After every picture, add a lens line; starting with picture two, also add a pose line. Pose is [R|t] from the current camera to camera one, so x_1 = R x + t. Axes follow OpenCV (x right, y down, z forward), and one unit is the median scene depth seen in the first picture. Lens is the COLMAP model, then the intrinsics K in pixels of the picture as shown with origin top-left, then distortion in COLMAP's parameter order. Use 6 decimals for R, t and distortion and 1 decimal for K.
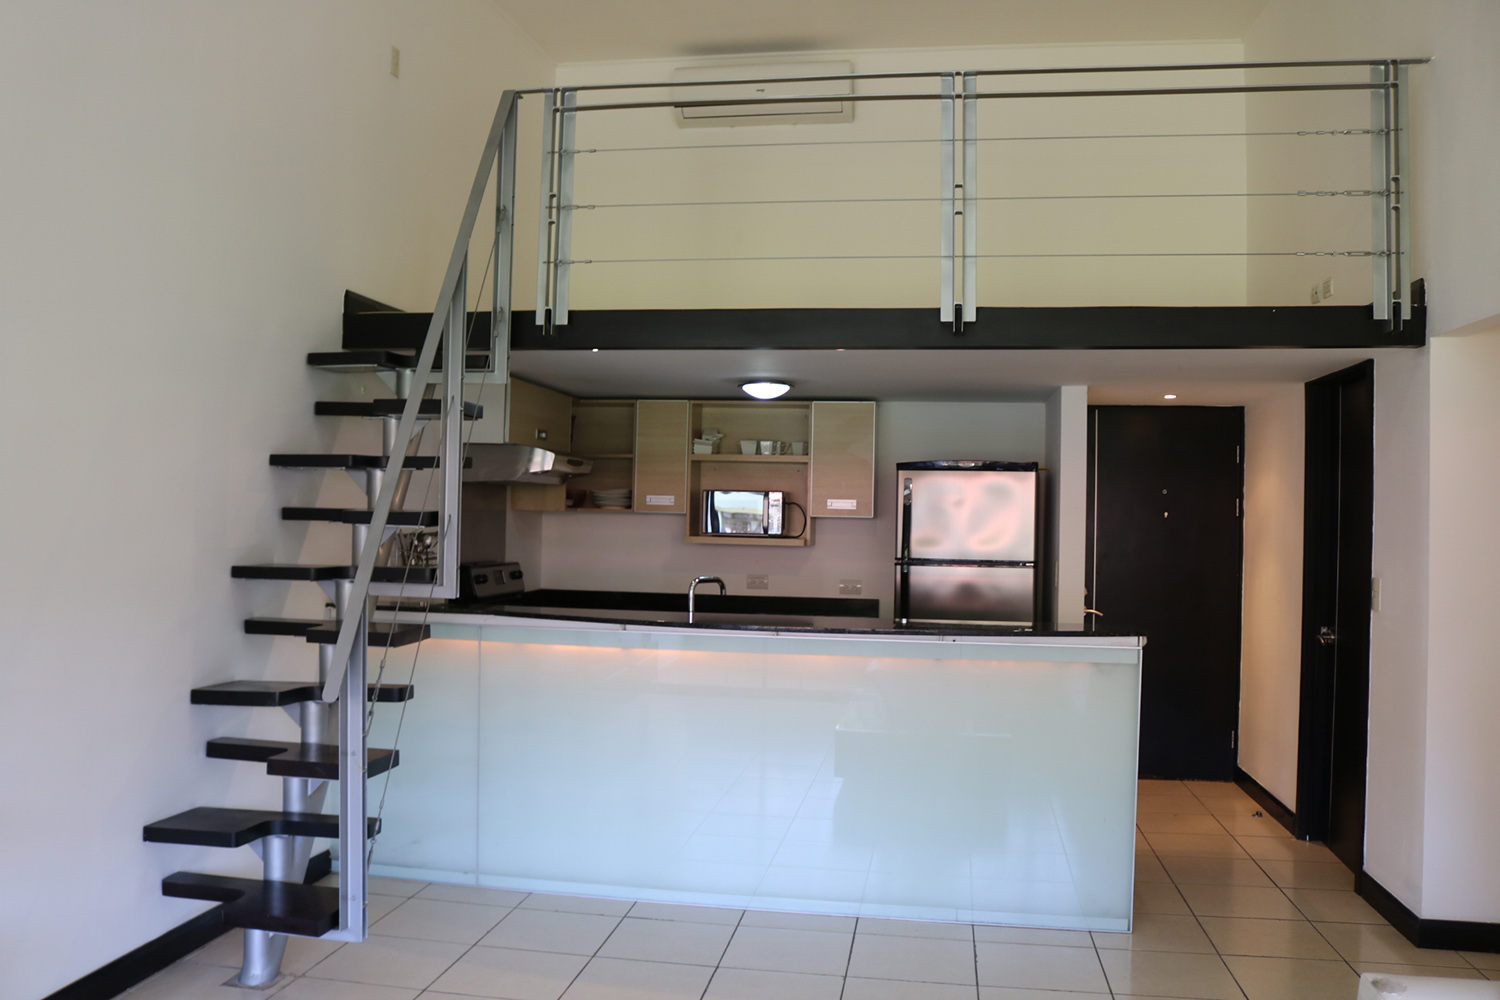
lens RADIAL K [[1238.5, 0, 750.0], [0, 1238.5, 500.0], [0, 0, 1]] dist [-0.146616, 0.105968]
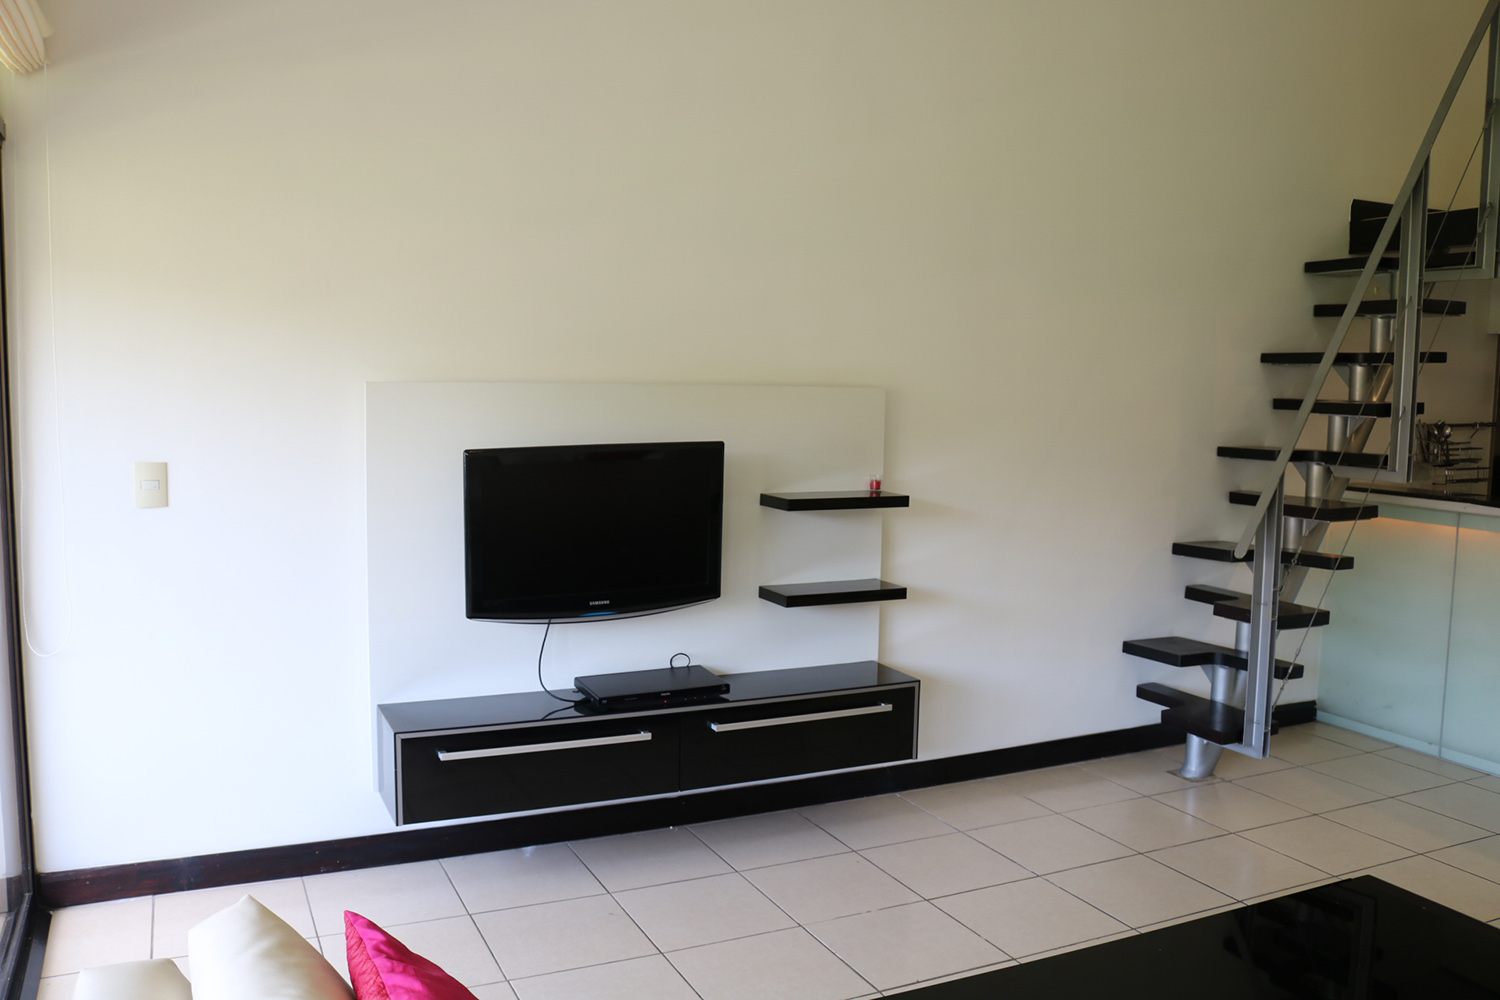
lens RADIAL K [[1238.5, 0, 750.0], [0, 1238.5, 500.0], [0, 0, 1]] dist [-0.146616, 0.105968]
pose [[0.567229, 0.067487, -0.820790, 0.284336], [0.008219, 0.996123, 0.087584, -0.002585], [0.823519, -0.056427, 0.564475, -0.073833]]
